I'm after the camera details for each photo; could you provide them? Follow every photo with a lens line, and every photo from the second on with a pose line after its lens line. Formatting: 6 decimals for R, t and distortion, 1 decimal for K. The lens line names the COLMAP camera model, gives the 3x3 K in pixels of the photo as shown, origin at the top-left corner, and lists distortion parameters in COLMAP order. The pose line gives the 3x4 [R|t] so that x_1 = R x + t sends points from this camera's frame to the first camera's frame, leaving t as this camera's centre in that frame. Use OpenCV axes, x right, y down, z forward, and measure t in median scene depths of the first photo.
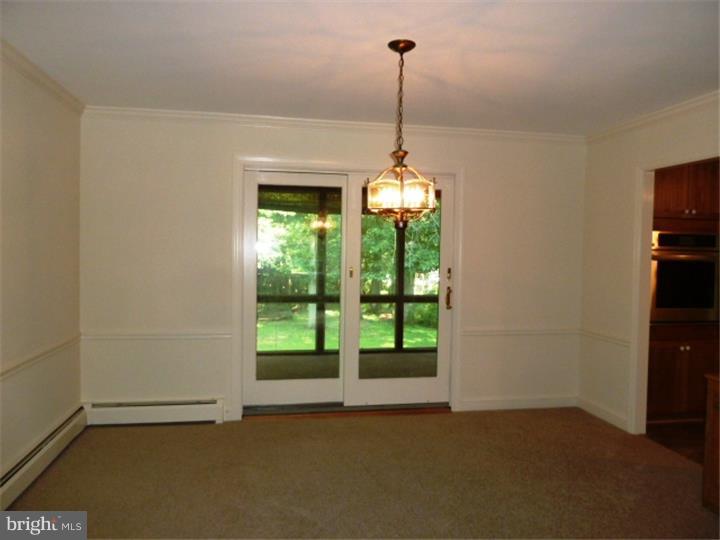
lens RADIAL K [[533.5, 0, 360.0], [0, 533.5, 270.0], [0, 0, 1]] dist [-0.050323, 0.025357]
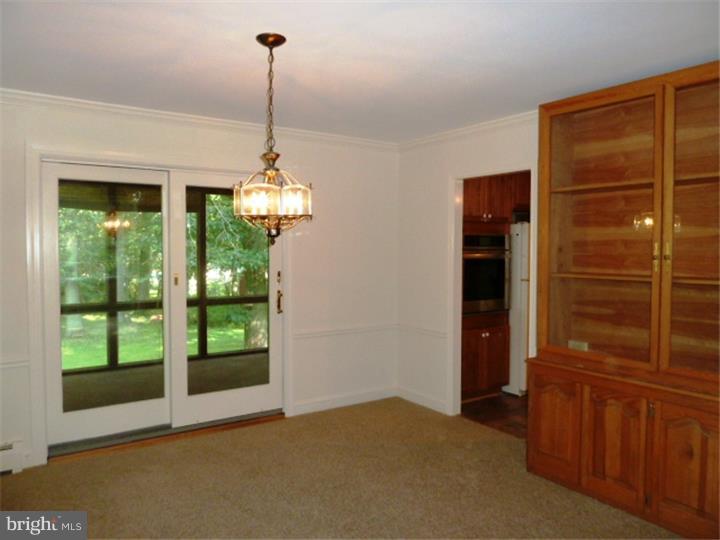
lens RADIAL K [[533.5, 0, 360.0], [0, 533.5, 270.0], [0, 0, 1]] dist [-0.050323, 0.025357]
pose [[0.909160, -0.030699, 0.415314, -0.110189], [0.026516, 0.999523, 0.015837, -0.018695], [-0.415602, -0.003386, 0.909540, 0.055398]]
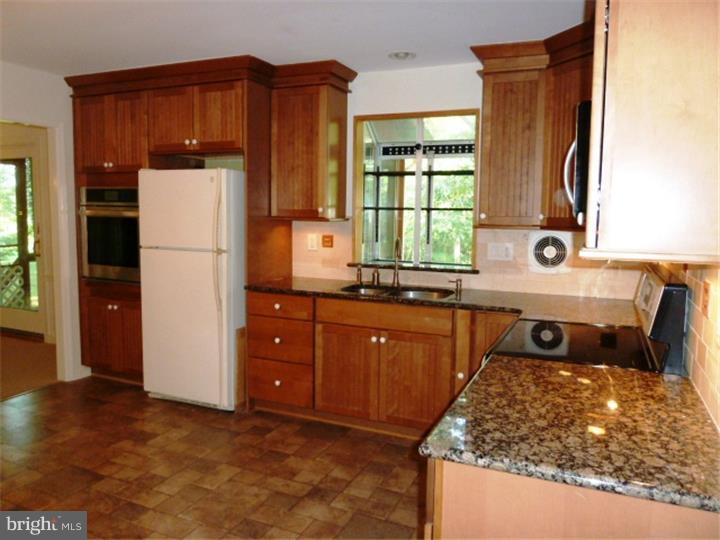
lens RADIAL K [[533.5, 0, 360.0], [0, 533.5, 270.0], [0, 0, 1]] dist [-0.050323, 0.025357]
pose [[0.823553, 0.063641, -0.563658, 1.547867], [-0.027181, 0.996972, 0.072851, -0.003123], [0.566588, -0.044676, 0.822789, 0.459397]]
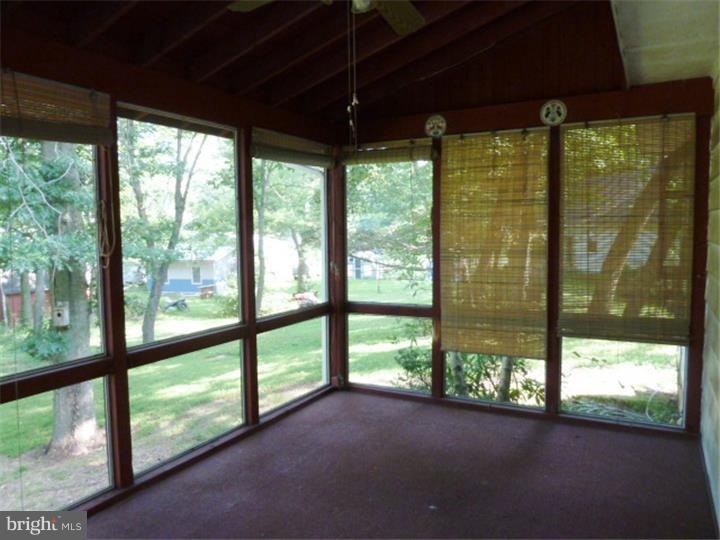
lens RADIAL K [[533.5, 0, 360.0], [0, 533.5, 270.0], [0, 0, 1]] dist [-0.050323, 0.025357]
pose [[0.637431, -0.079591, 0.766385, -0.179898], [0.046529, 0.996812, 0.064820, -0.054421], [-0.769101, -0.005659, 0.639102, 1.120238]]
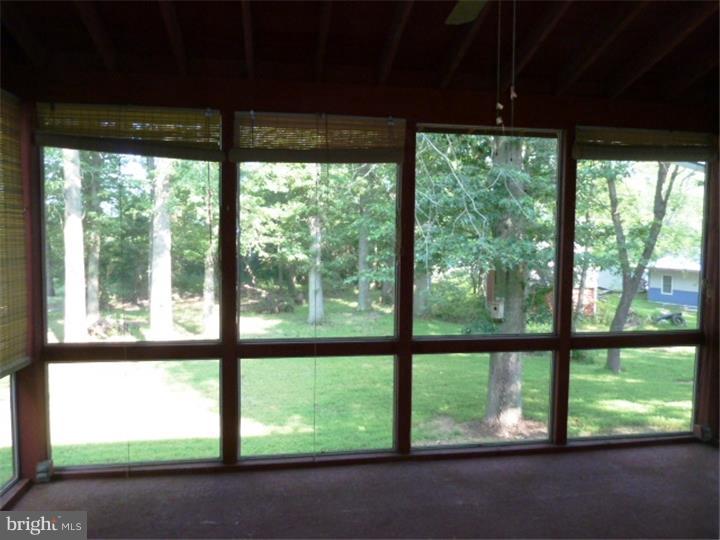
lens RADIAL K [[533.5, 0, 360.0], [0, 533.5, 270.0], [0, 0, 1]] dist [-0.050323, 0.025357]
pose [[0.999540, -0.000946, -0.030303, 0.093445], [0.001930, 0.999472, 0.032449, -0.047731], [0.030257, -0.032493, 0.999014, 0.990956]]
